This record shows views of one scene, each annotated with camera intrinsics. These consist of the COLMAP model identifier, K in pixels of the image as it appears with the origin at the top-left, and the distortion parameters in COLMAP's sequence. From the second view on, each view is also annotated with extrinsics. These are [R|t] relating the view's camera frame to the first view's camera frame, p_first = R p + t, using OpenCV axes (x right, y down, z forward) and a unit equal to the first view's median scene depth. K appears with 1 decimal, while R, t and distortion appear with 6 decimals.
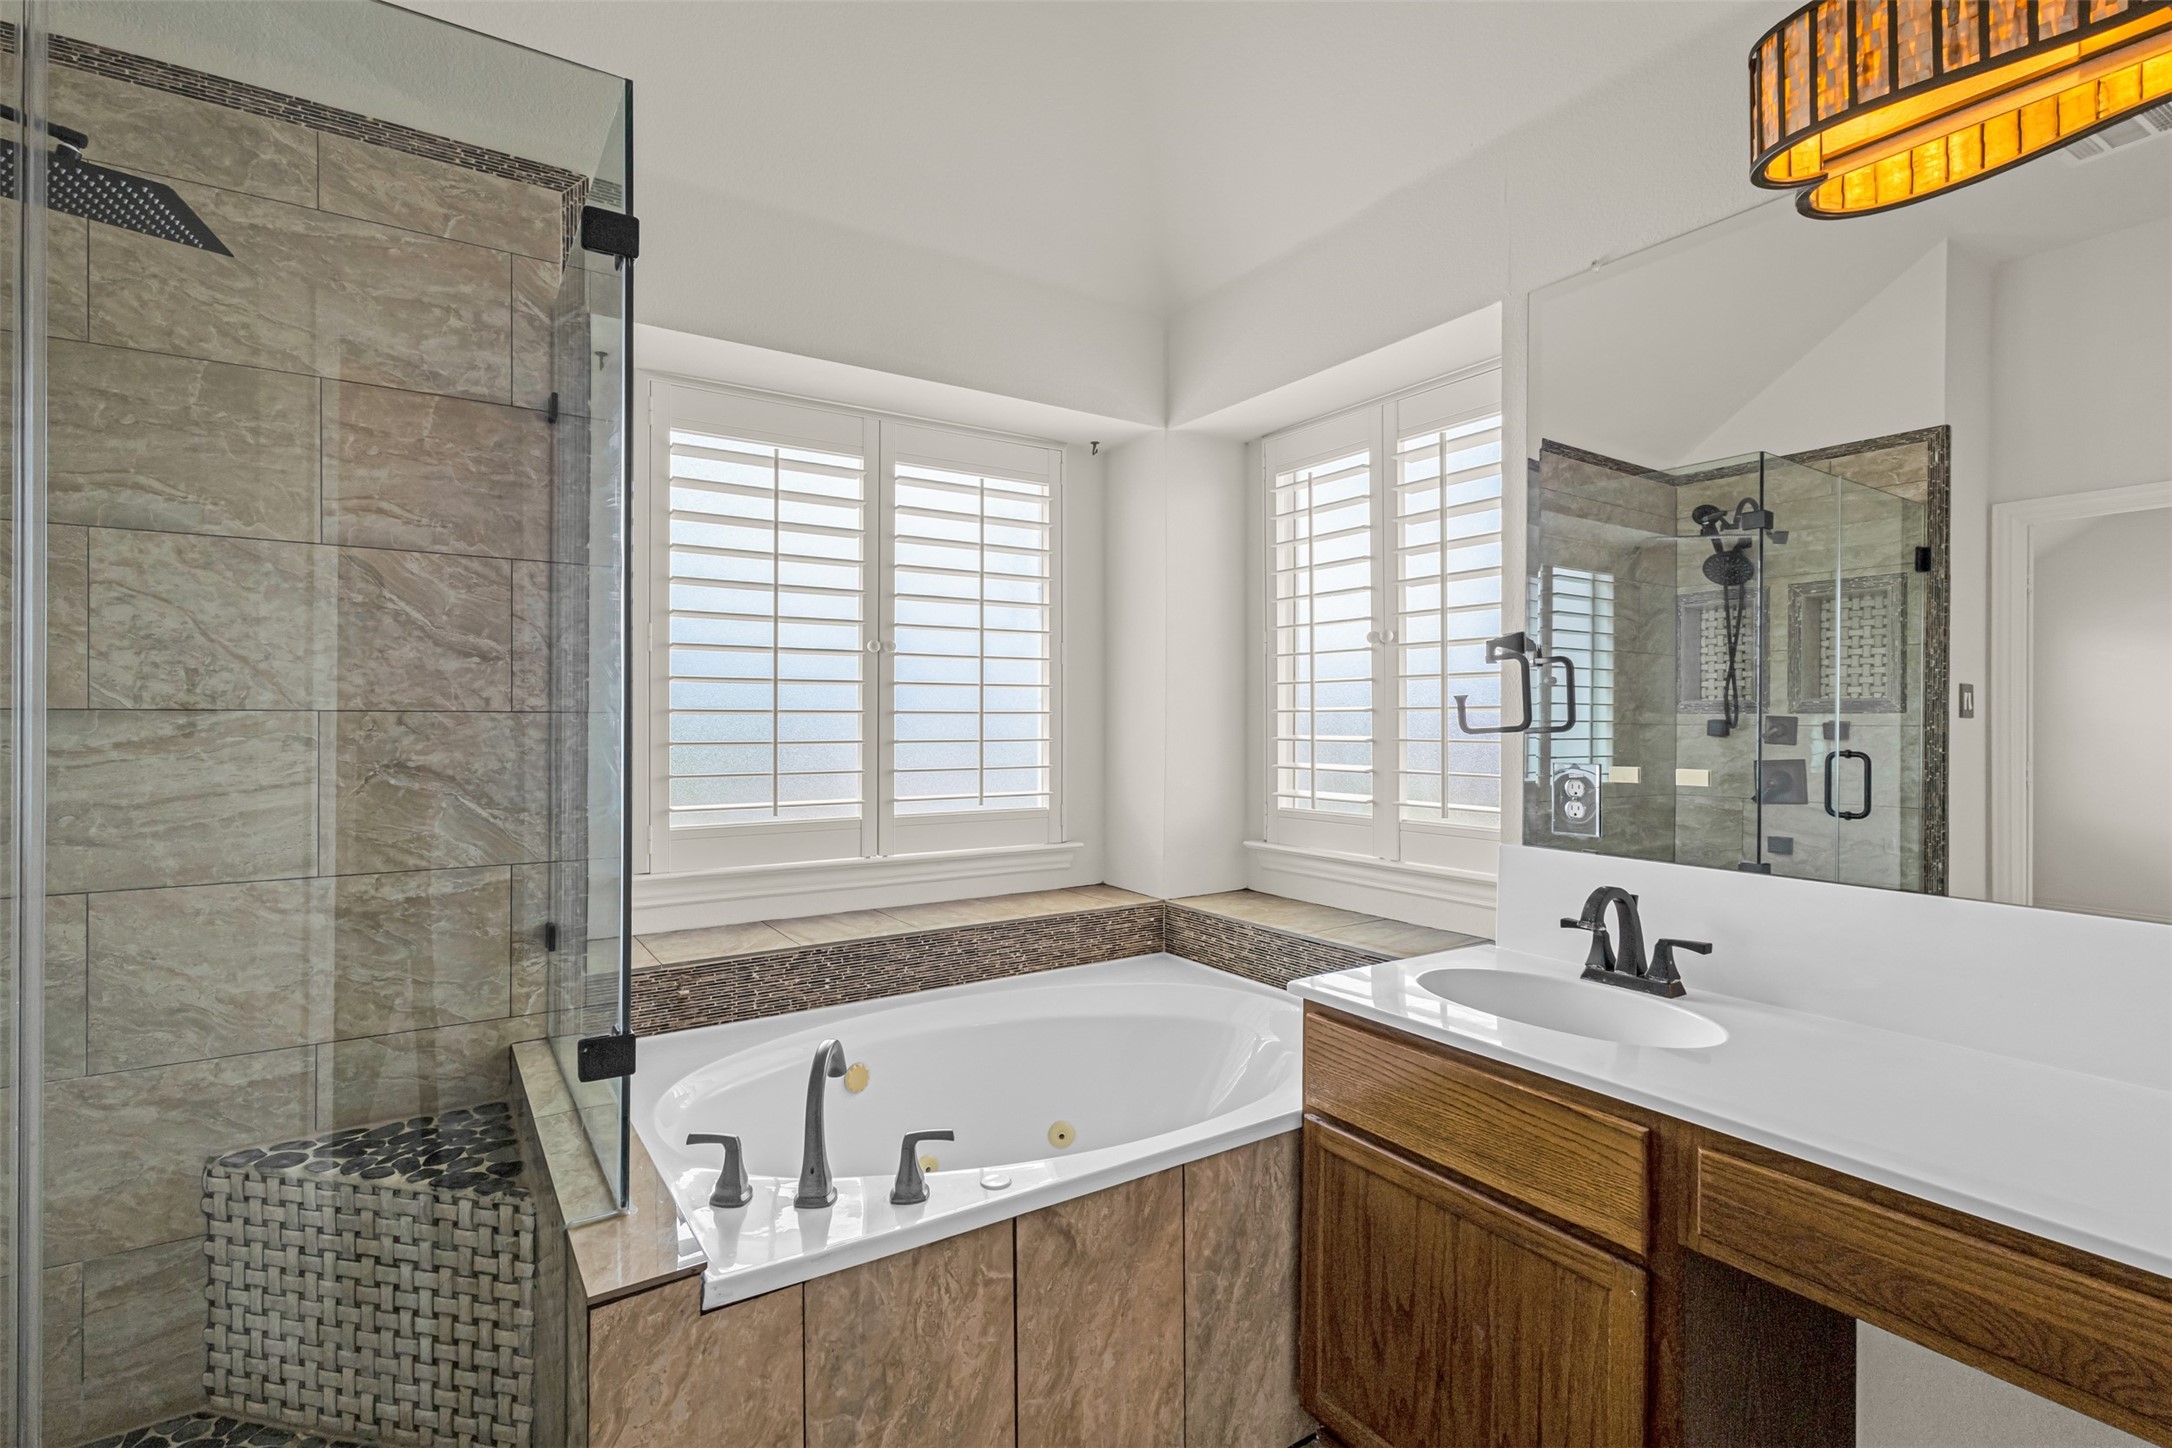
lens RADIAL K [[1022.0, 0, 1082.3], [0, 1022.0, 721.4], [0, 0, 1]] dist [0.003625, 0.001356]
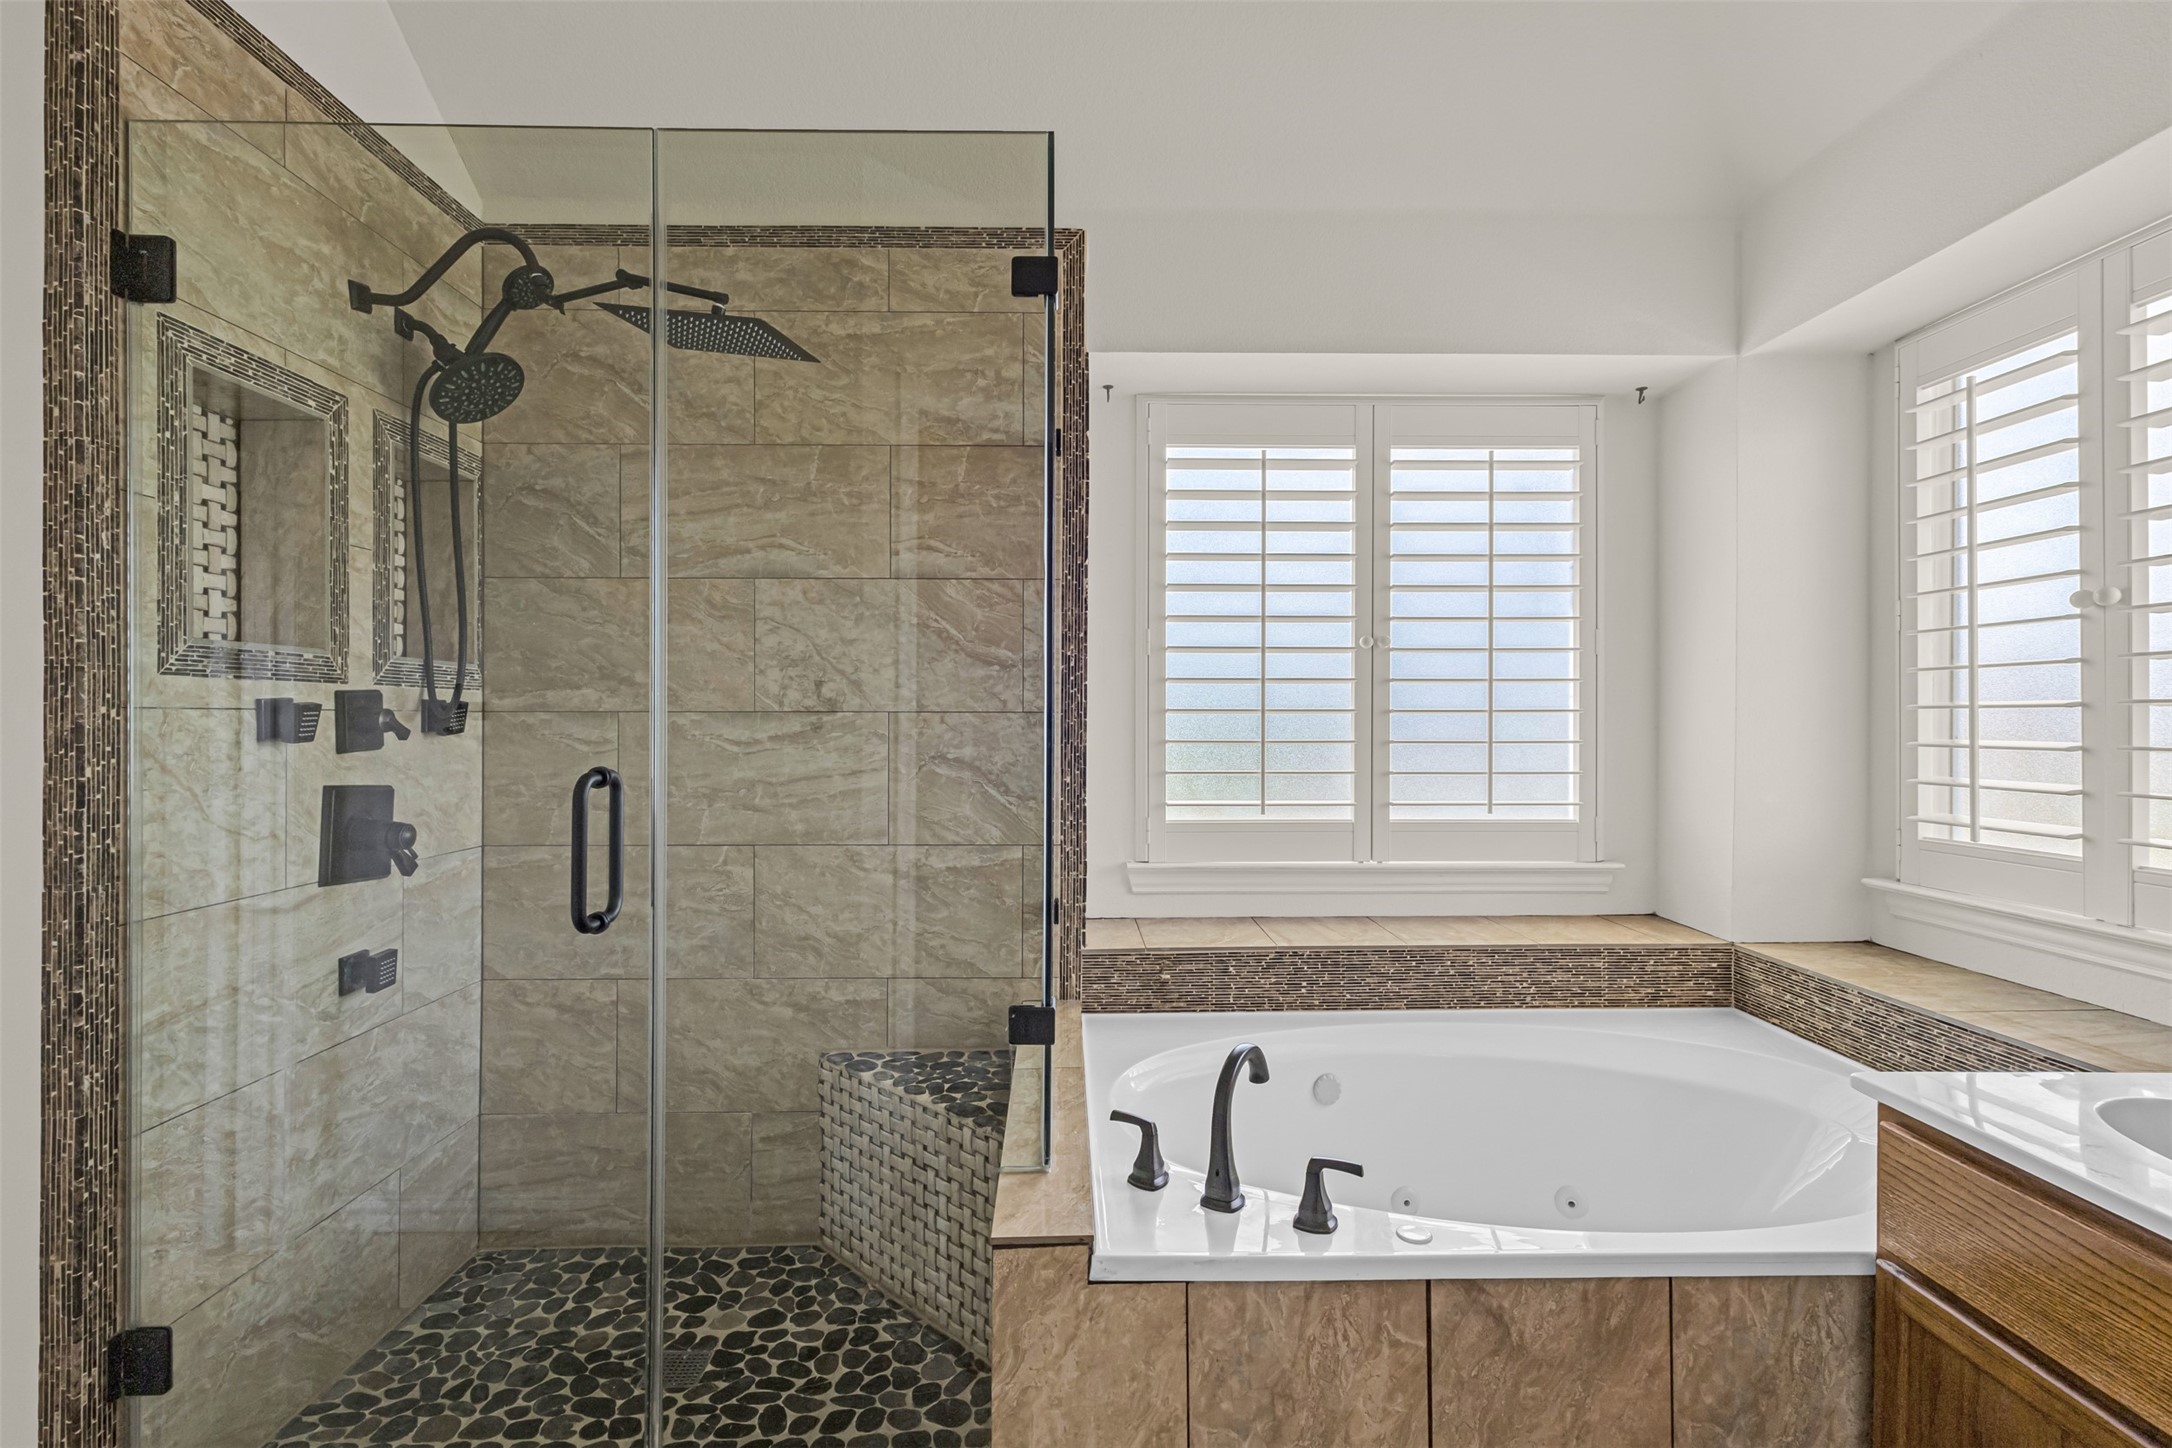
lens RADIAL K [[1022.0, 0, 1075.4], [0, 1022.0, 722.7], [0, 0, 1]] dist [0.003625, 0.001356]
pose [[0.843513, 0.001061, -0.537108, 0.117619], [-0.000383, 0.999999, 0.001375, 0.000876], [0.537109, -0.000954, 0.843512, 0.069309]]
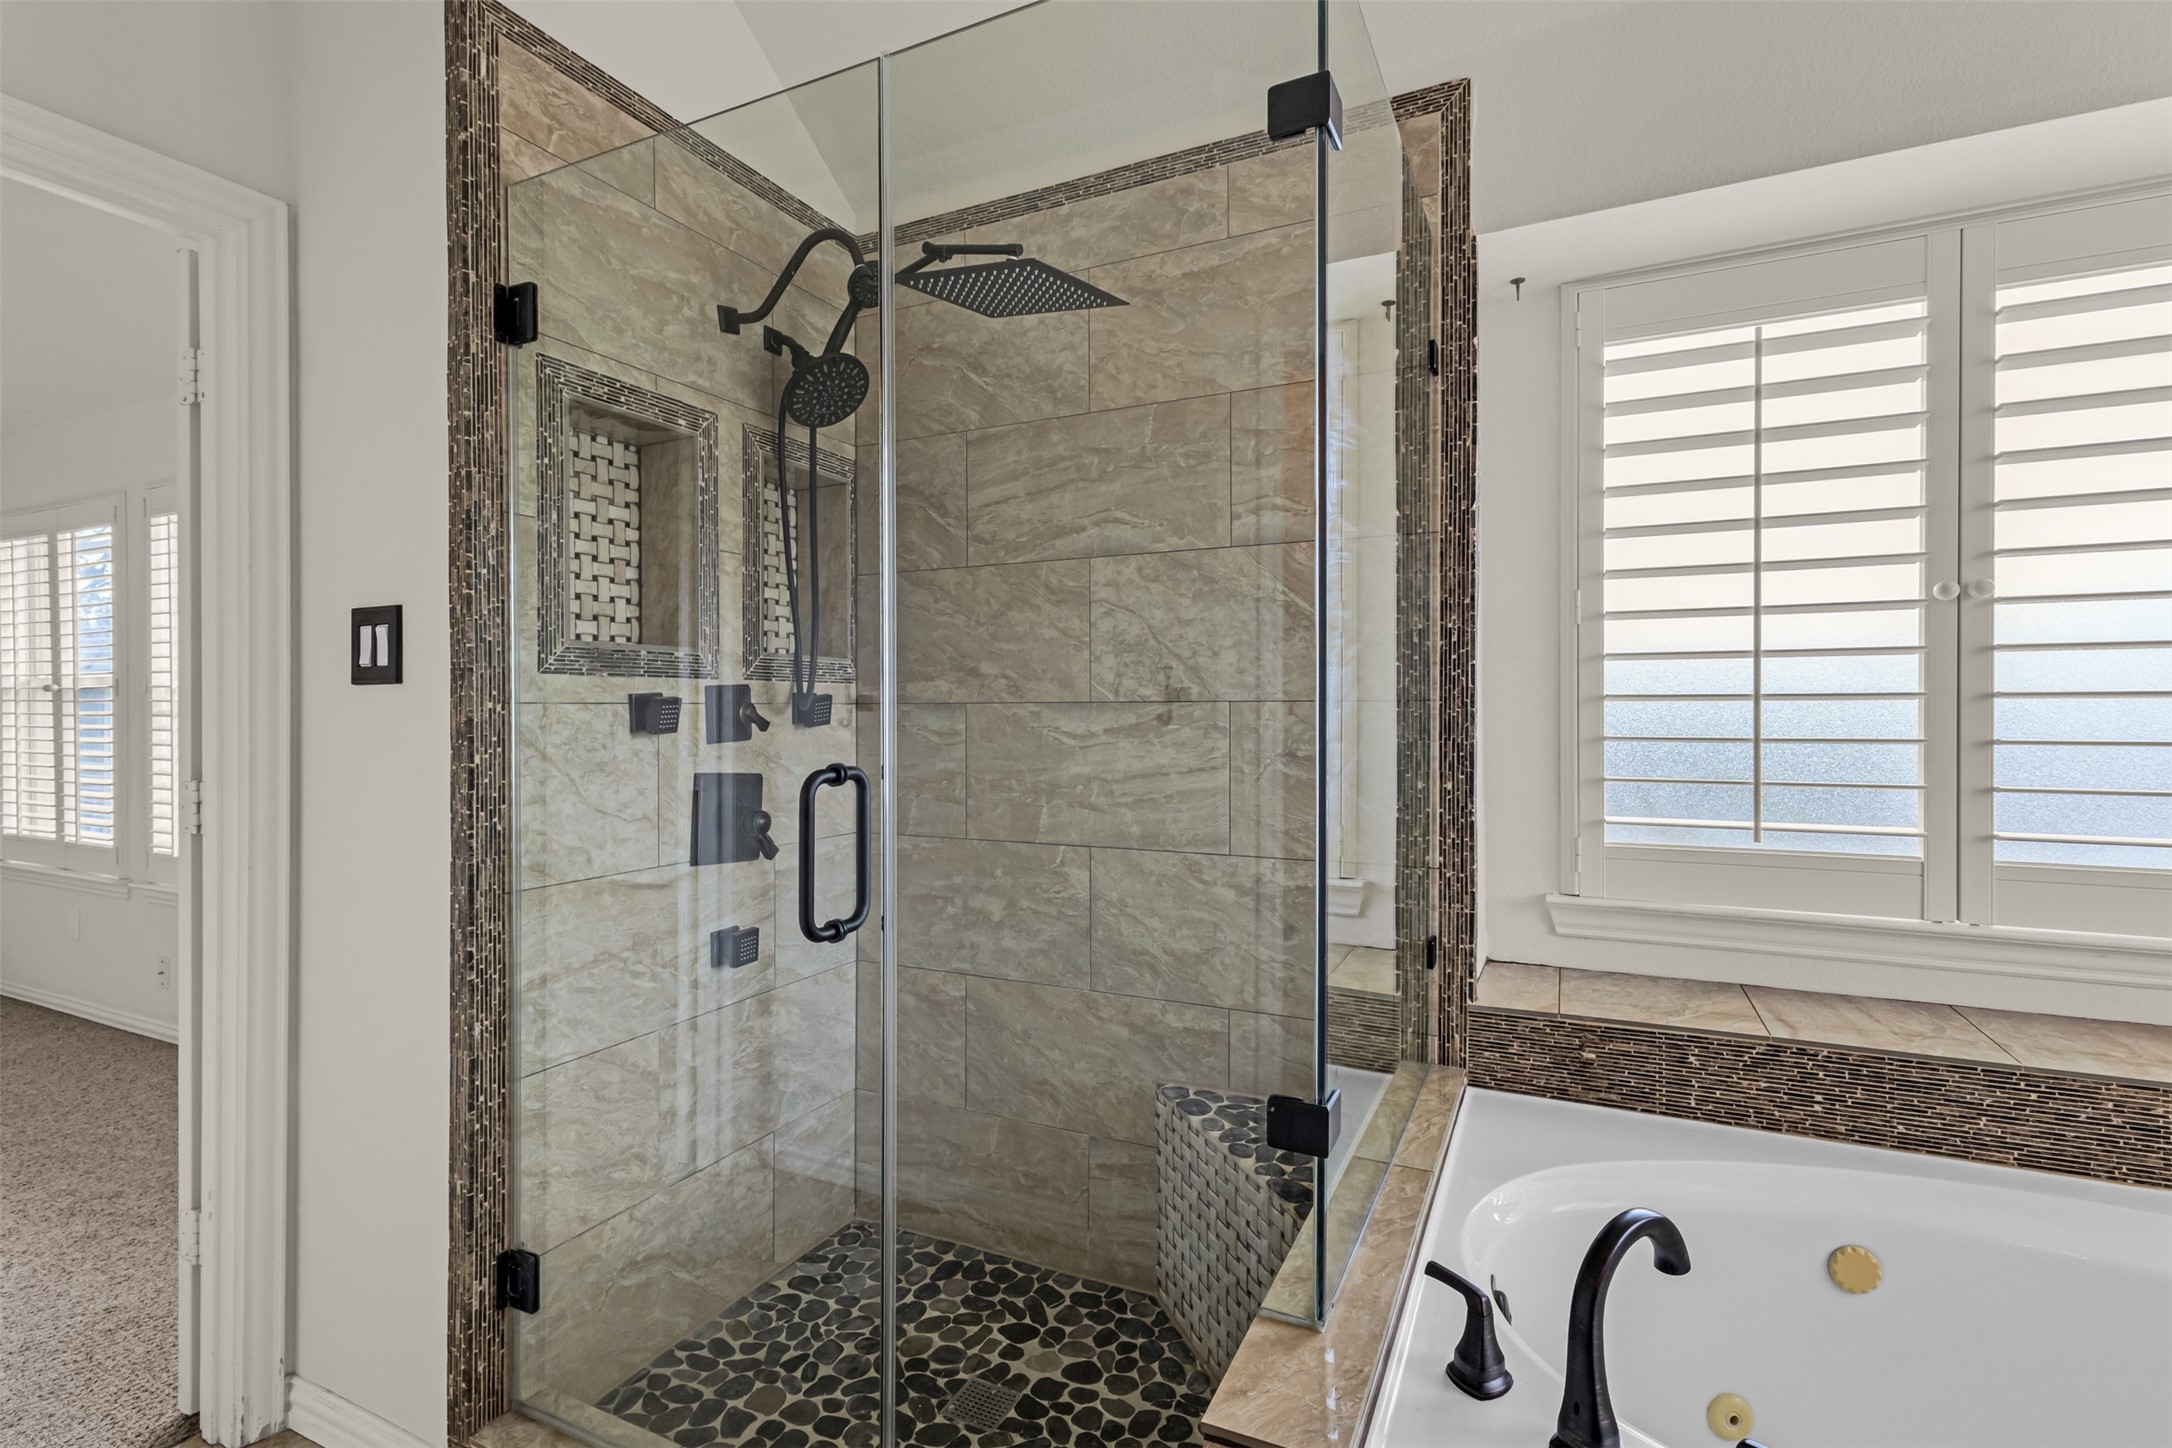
lens RADIAL K [[1022.0, 0, 1072.7], [0, 1022.0, 714.1], [0, 0, 1]] dist [0.003625, 0.001356]
pose [[0.507610, 0.001512, -0.861586, 0.100955], [0.002675, 0.999991, 0.003330, -0.001161], [0.861583, -0.003995, 0.507602, 0.309016]]
